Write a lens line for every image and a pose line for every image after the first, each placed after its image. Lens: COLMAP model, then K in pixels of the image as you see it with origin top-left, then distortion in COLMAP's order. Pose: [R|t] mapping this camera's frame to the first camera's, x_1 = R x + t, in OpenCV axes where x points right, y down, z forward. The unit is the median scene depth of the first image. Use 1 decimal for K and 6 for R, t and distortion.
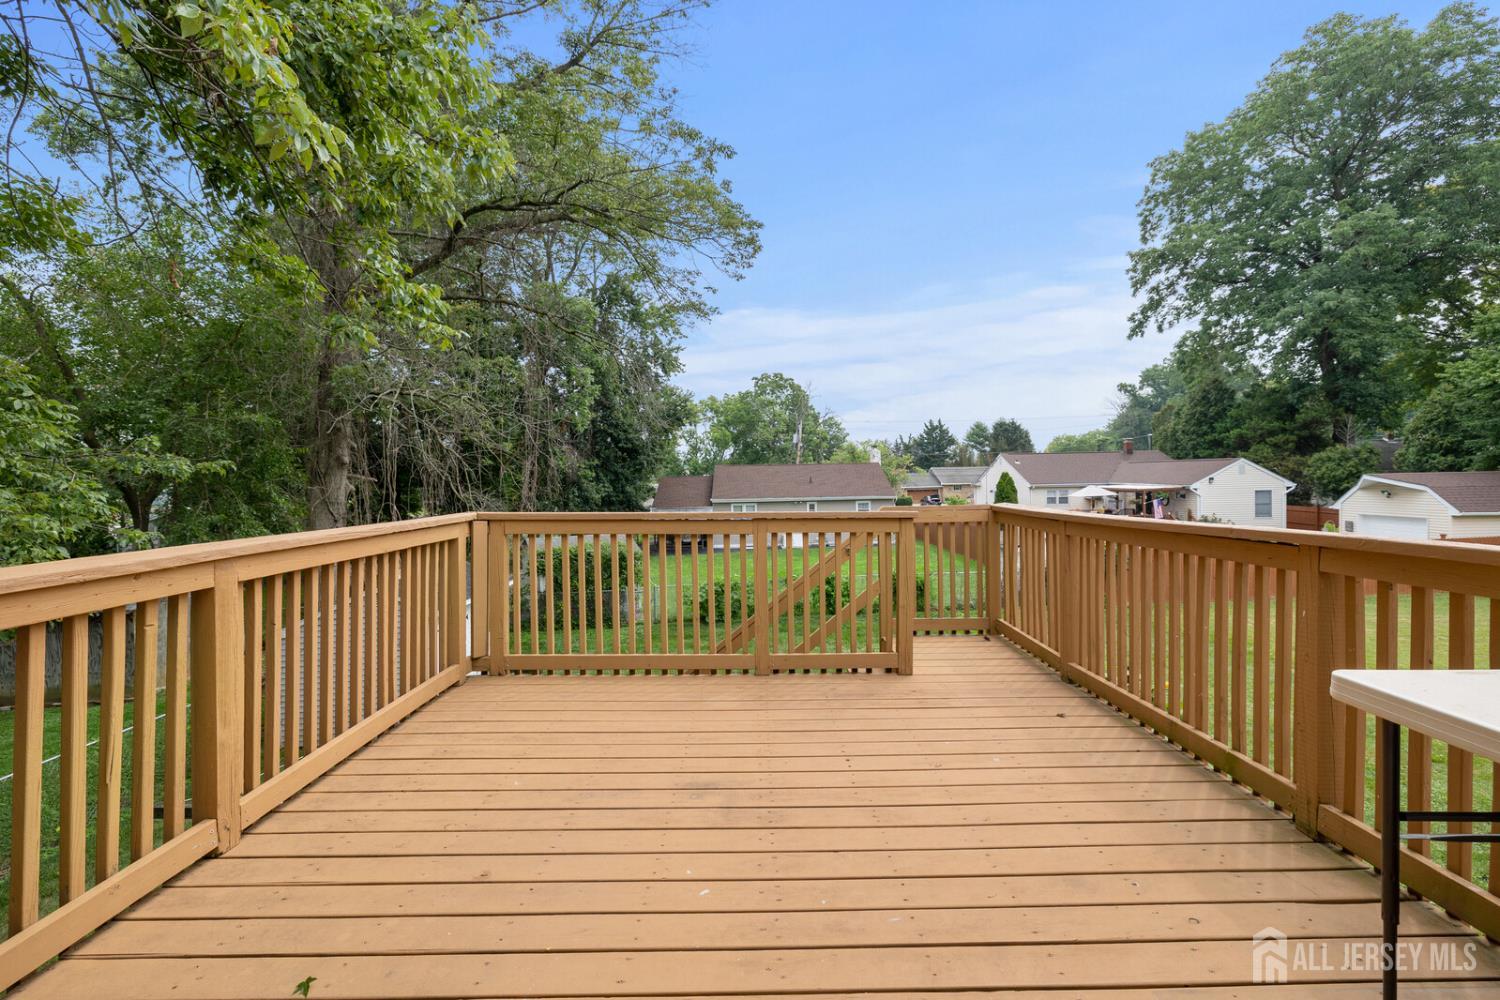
lens RADIAL K [[645.3, 0, 752.1], [0, 645.3, 489.2], [0, 0, 1]] dist [0.000402, 0.000008]
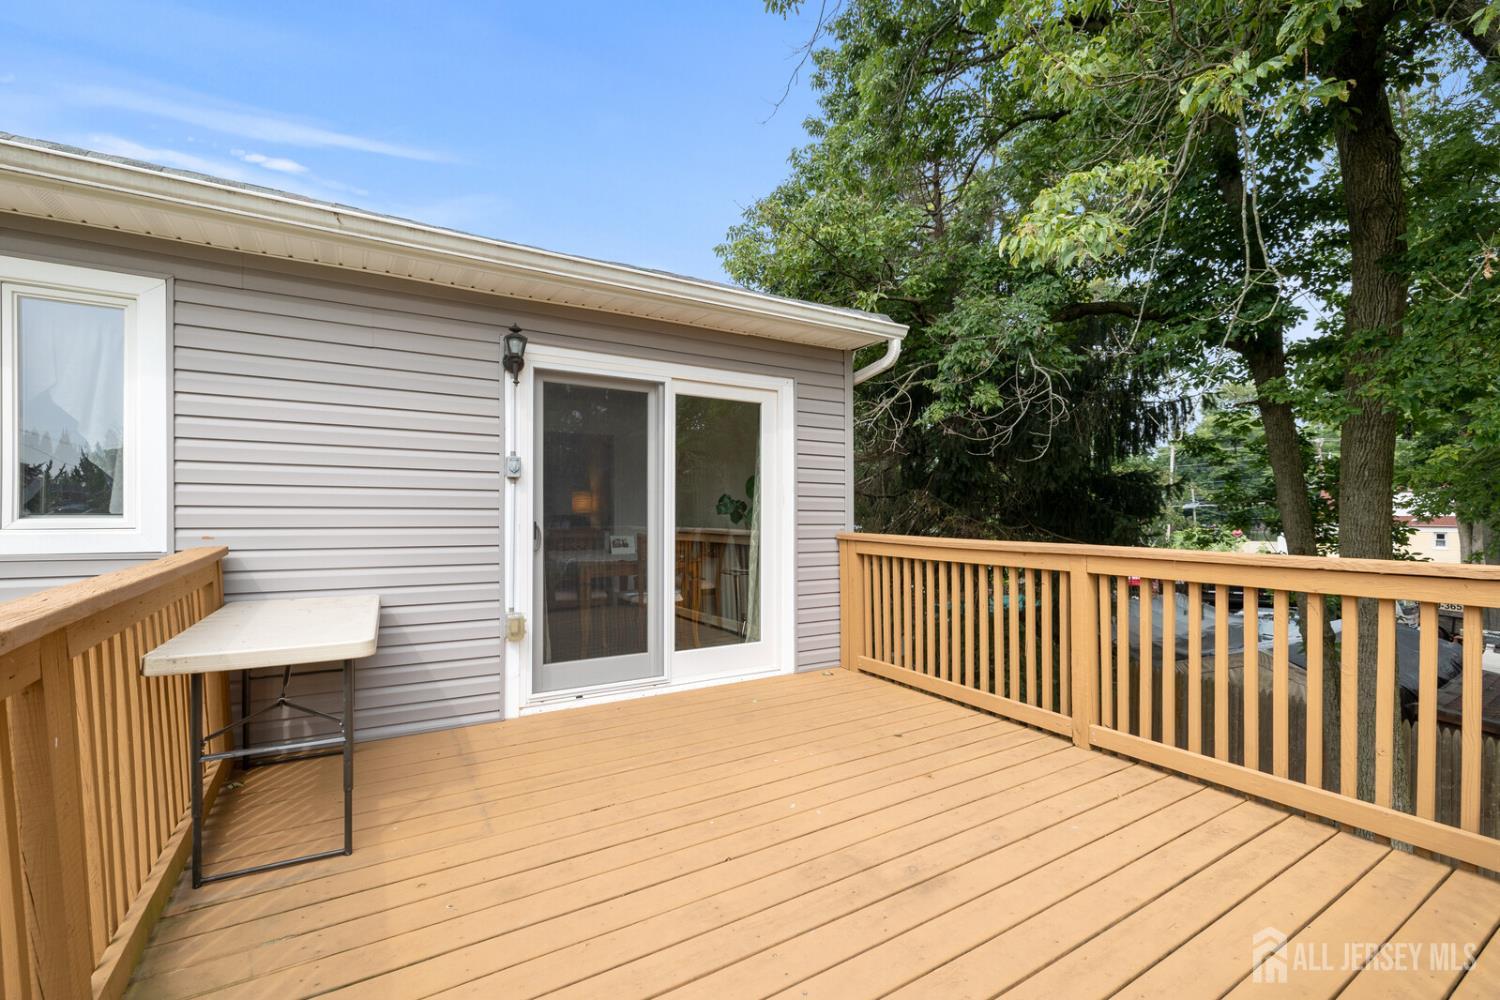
lens RADIAL K [[645.3, 0, 745.9], [0, 645.3, 504.9], [0, 0, 1]] dist [0.000402, 0.000008]
pose [[-0.847951, -0.006211, -0.530038, 0.637765], [-0.009630, 0.999947, 0.003689, -0.008749], [0.529987, 0.008232, -0.847966, 1.801529]]
